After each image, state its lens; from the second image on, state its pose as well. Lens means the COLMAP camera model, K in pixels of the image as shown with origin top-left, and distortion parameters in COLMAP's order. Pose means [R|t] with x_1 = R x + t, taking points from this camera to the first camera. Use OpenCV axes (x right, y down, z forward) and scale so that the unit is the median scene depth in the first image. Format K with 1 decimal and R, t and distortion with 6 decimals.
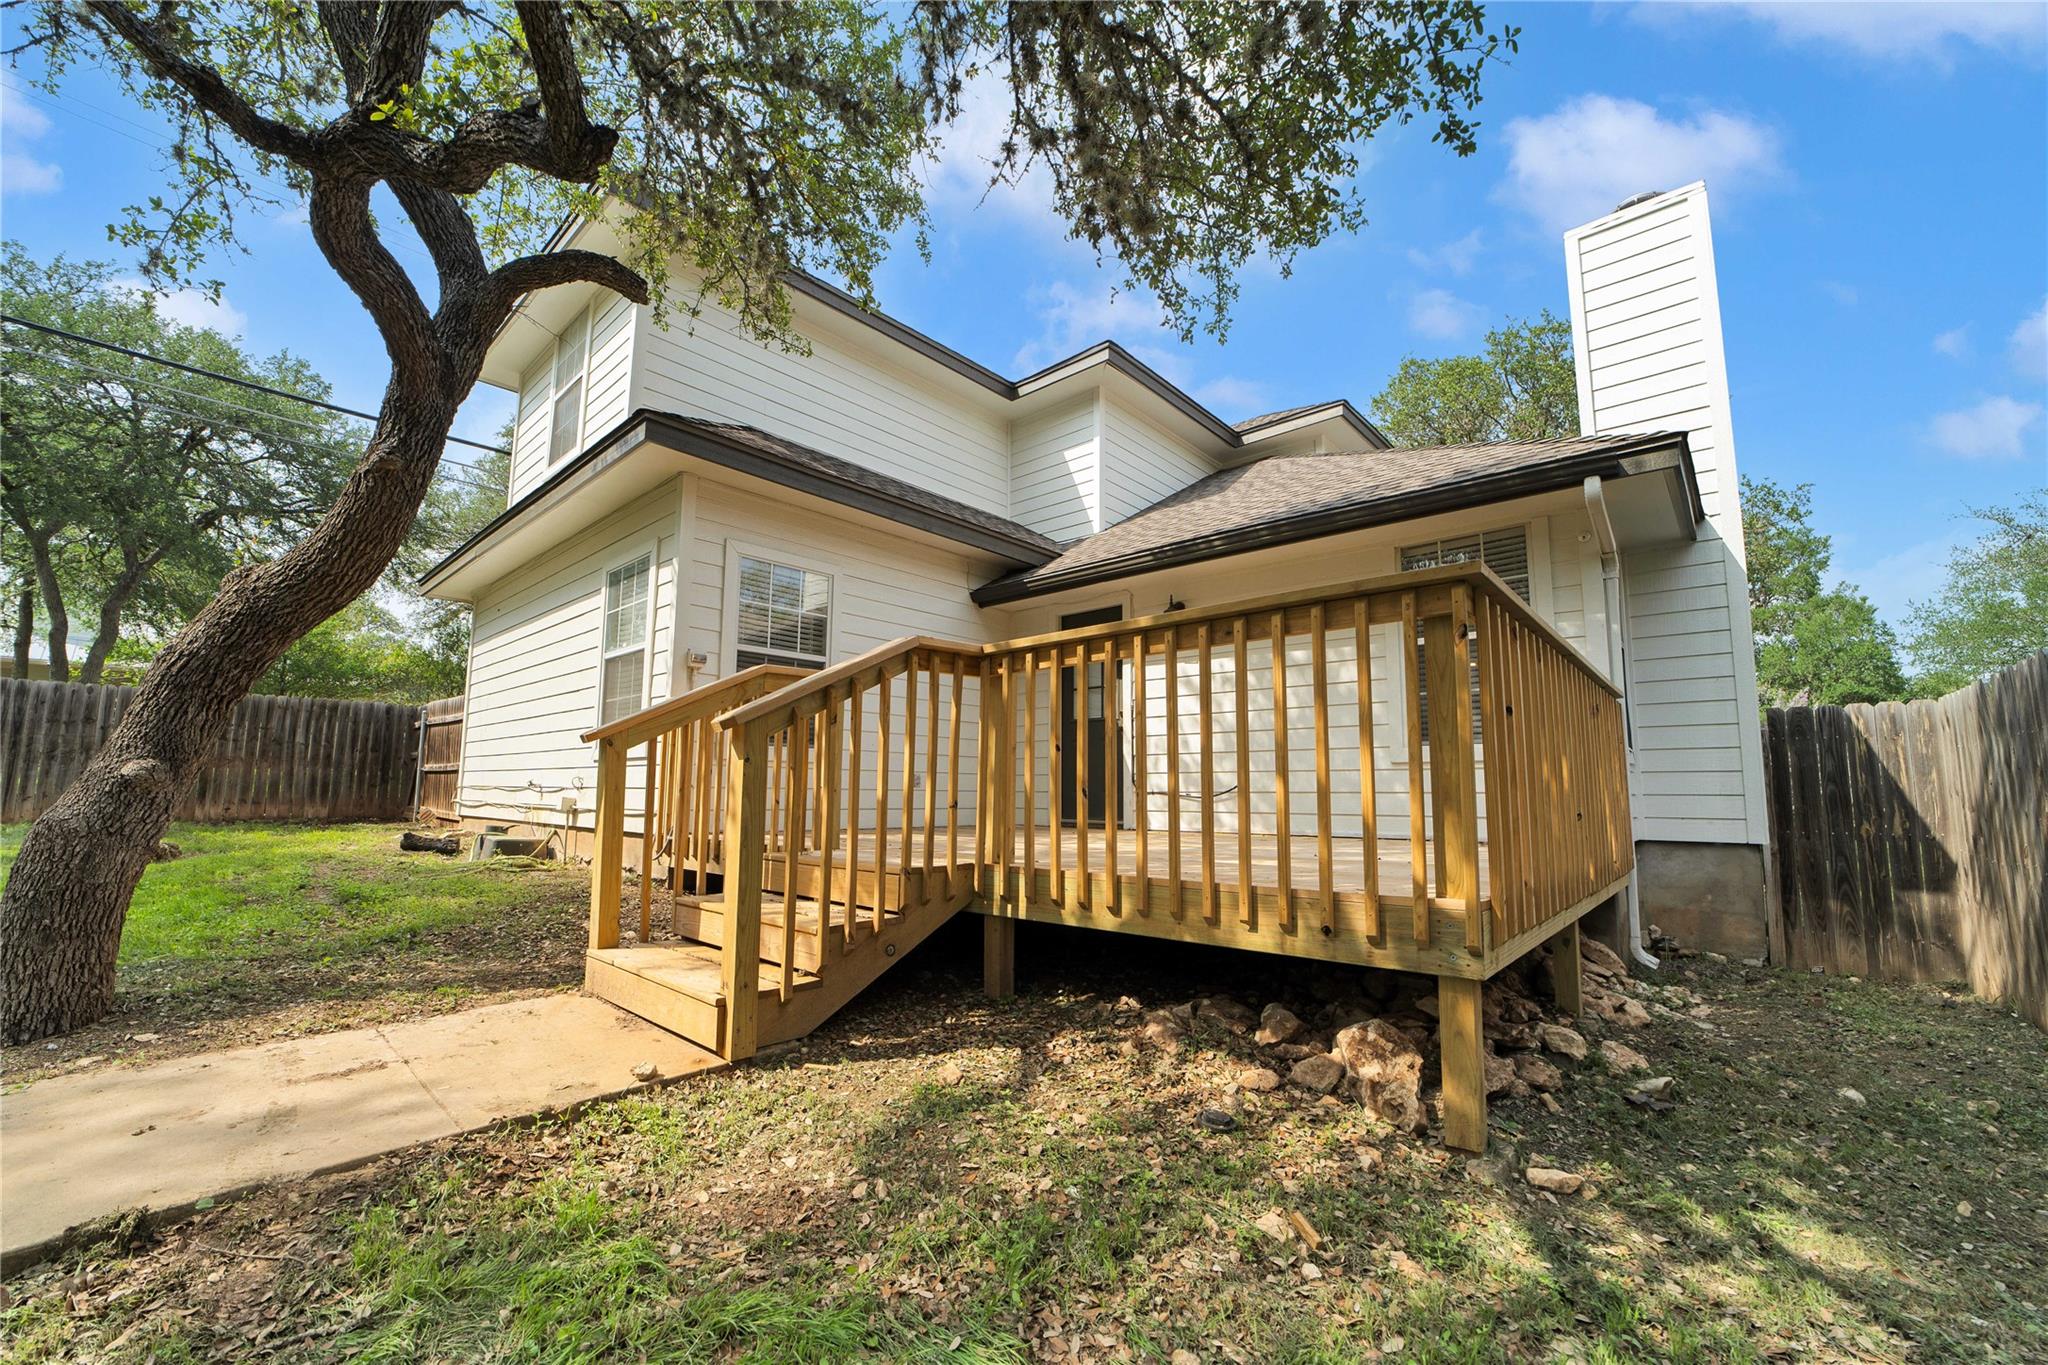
lens RADIAL K [[810.1, 0, 1029.5], [0, 810.1, 694.4], [0, 0, 1]] dist [-0.022125, 0.002326]
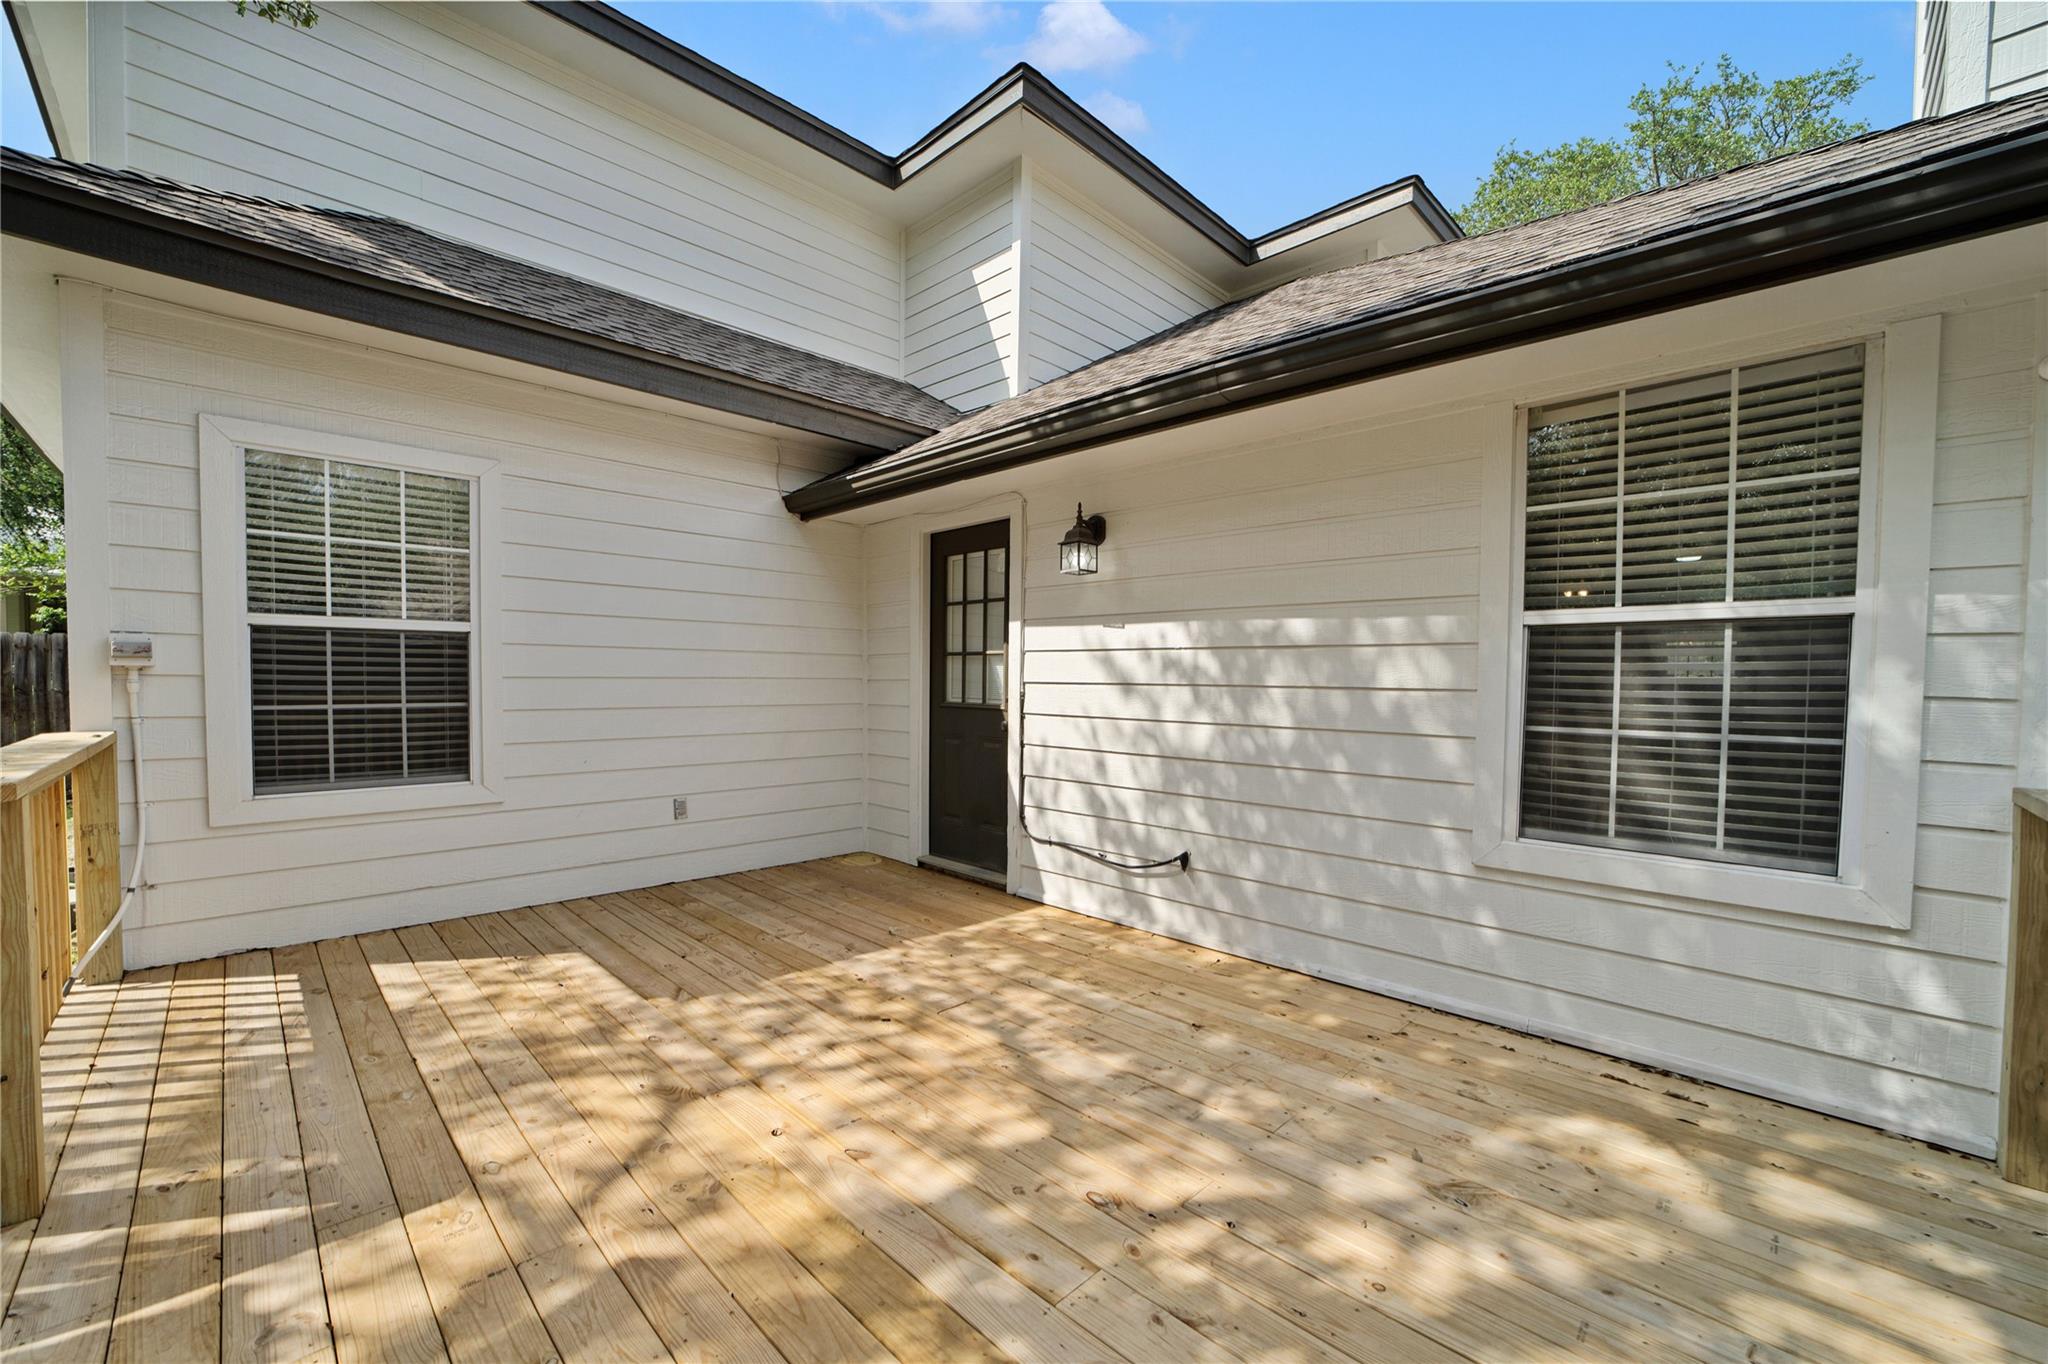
lens RADIAL K [[810.1, 0, 1028.1], [0, 810.1, 692.3], [0, 0, 1]] dist [-0.022125, 0.002326]
pose [[0.998716, 0.004359, -0.050463, 0.182483], [0.002622, 0.990507, 0.137440, -0.077170], [0.050583, -0.137396, 0.989224, 0.468208]]
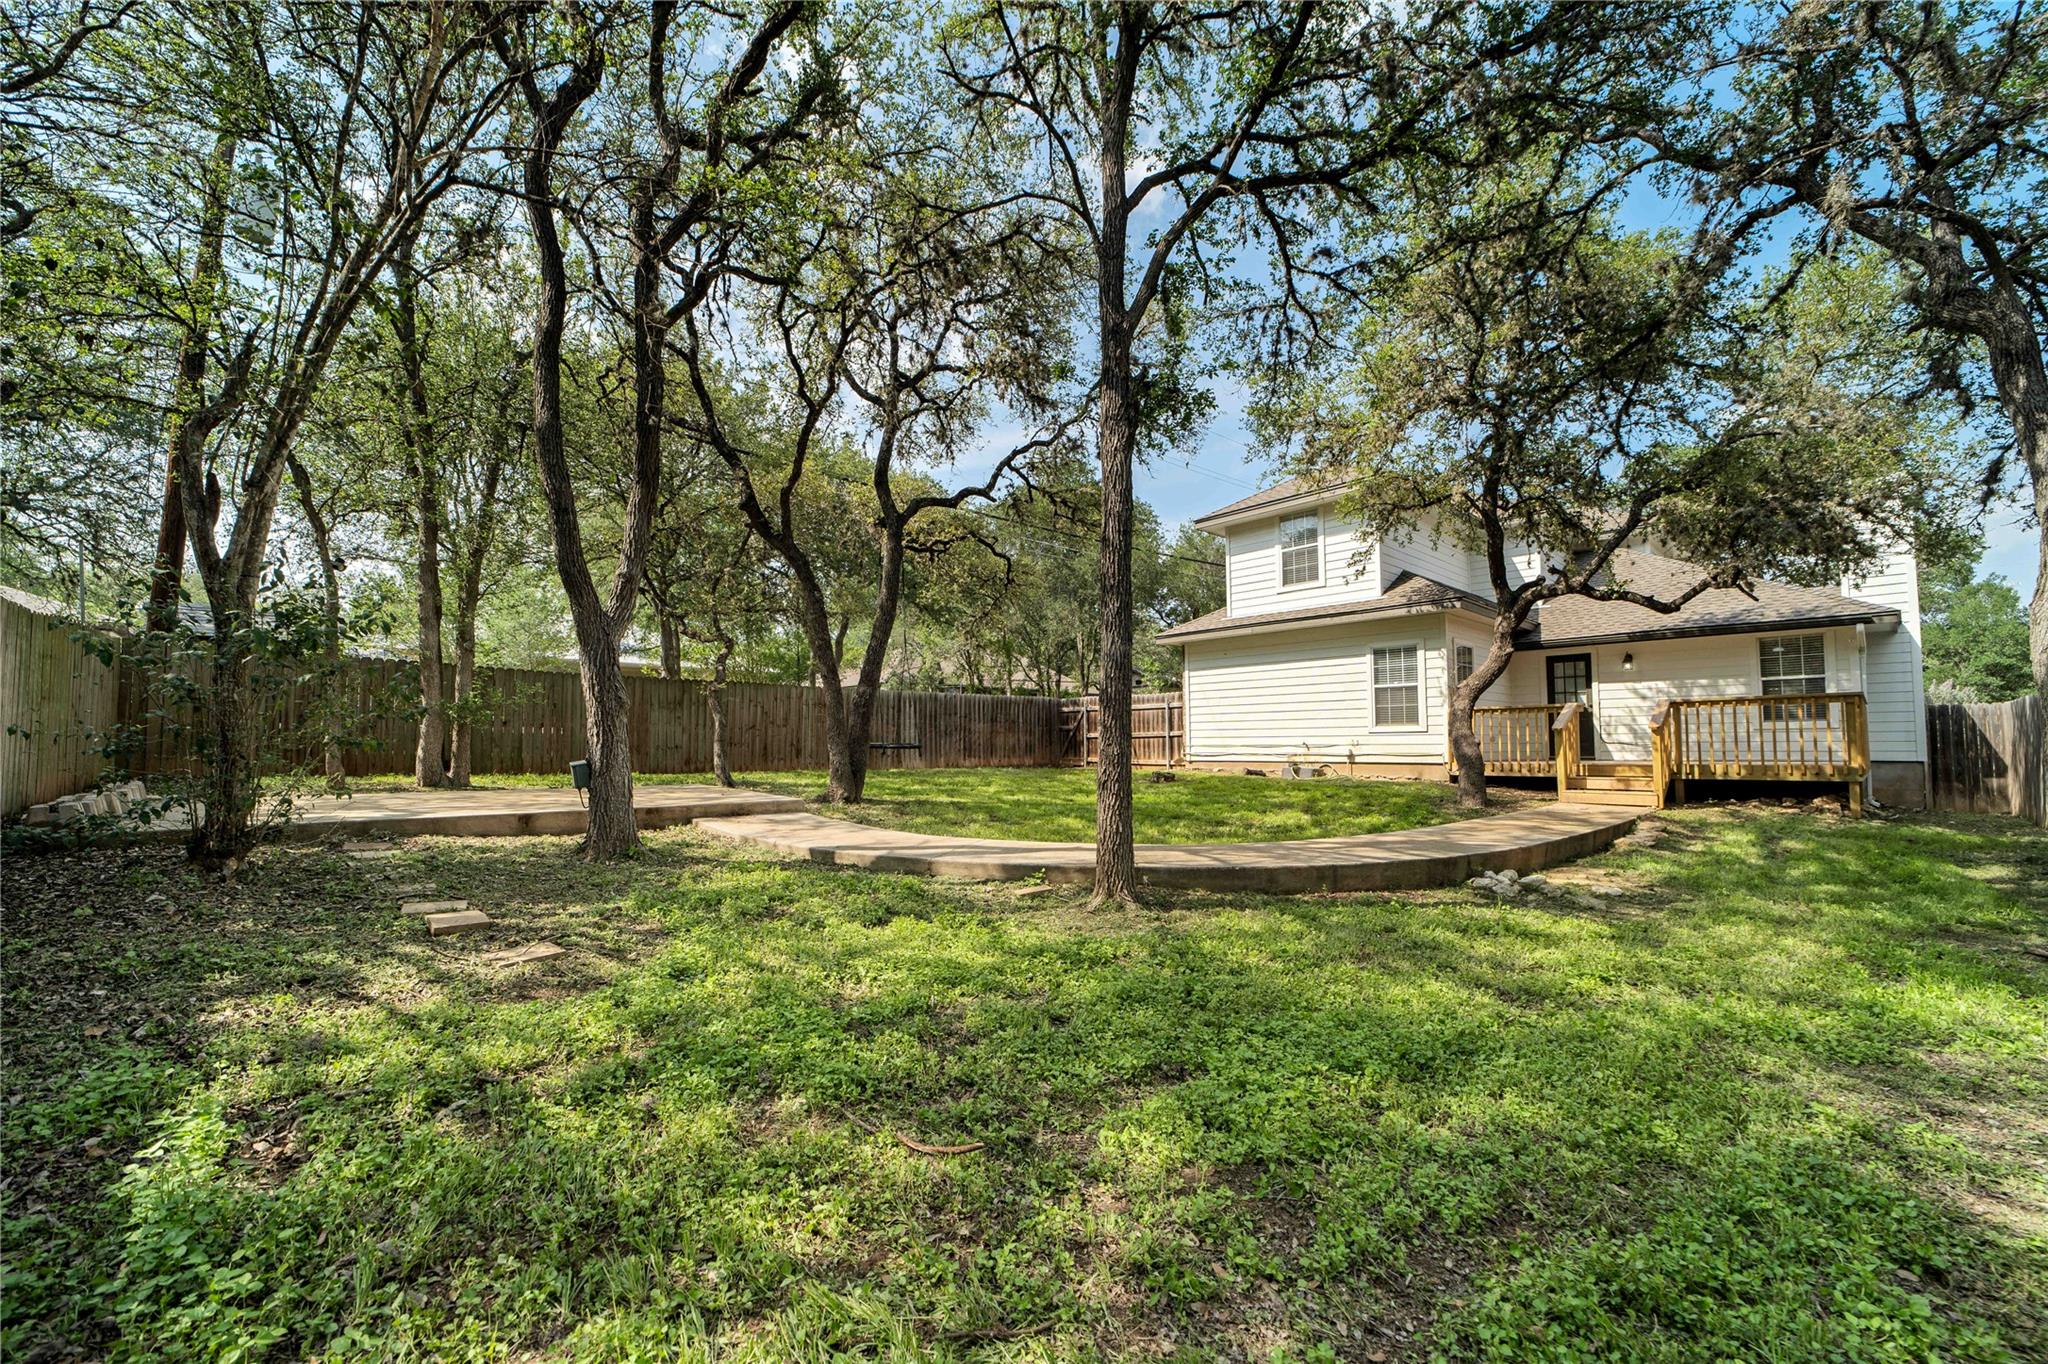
lens RADIAL K [[810.1, 0, 1014.7], [0, 810.1, 690.7], [0, 0, 1]] dist [-0.022125, 0.002326]
pose [[0.994136, -0.019450, -0.106375, -1.332945], [0.025042, 0.998360, 0.051486, -0.184047], [0.105199, -0.053847, 0.992992, -1.411728]]
